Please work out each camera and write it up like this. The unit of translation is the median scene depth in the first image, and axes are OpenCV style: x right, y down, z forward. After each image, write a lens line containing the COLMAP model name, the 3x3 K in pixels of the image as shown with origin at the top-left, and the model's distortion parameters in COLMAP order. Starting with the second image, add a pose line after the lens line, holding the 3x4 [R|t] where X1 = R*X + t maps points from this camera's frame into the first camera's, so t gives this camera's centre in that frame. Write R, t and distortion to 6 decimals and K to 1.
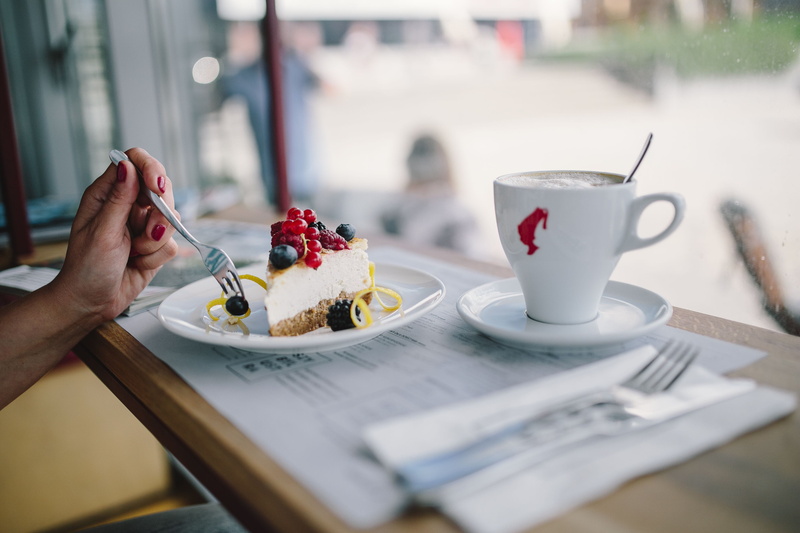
lens RADIAL K [[828.8, 0, 401.0], [0, 828.8, 300.5], [0, 0, 1]] dist [-0.014535, 0.004167]
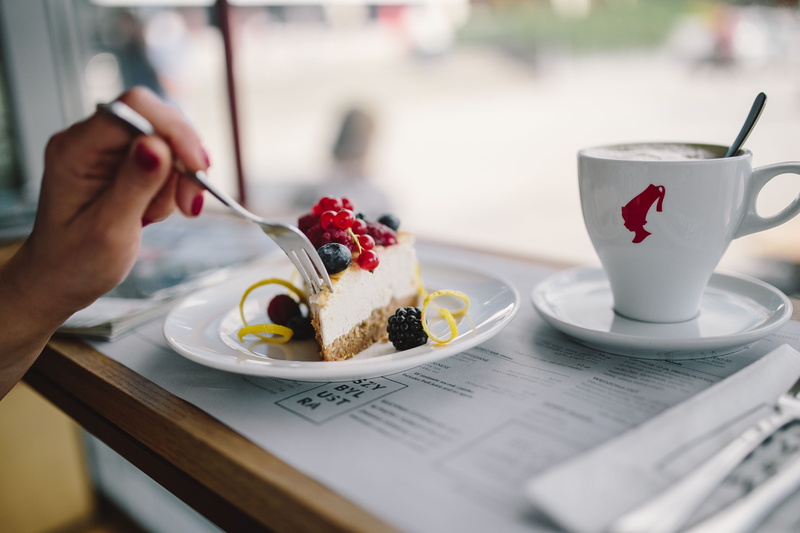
lens RADIAL K [[828.8, 0, 401.0], [0, 828.8, 300.5], [0, 0, 1]] dist [-0.014535, 0.004167]
pose [[0.987392, -0.052592, 0.149304, -0.197887], [0.049826, 0.998511, 0.022208, -0.026744], [-0.150250, -0.014488, 0.988542, 0.209178]]
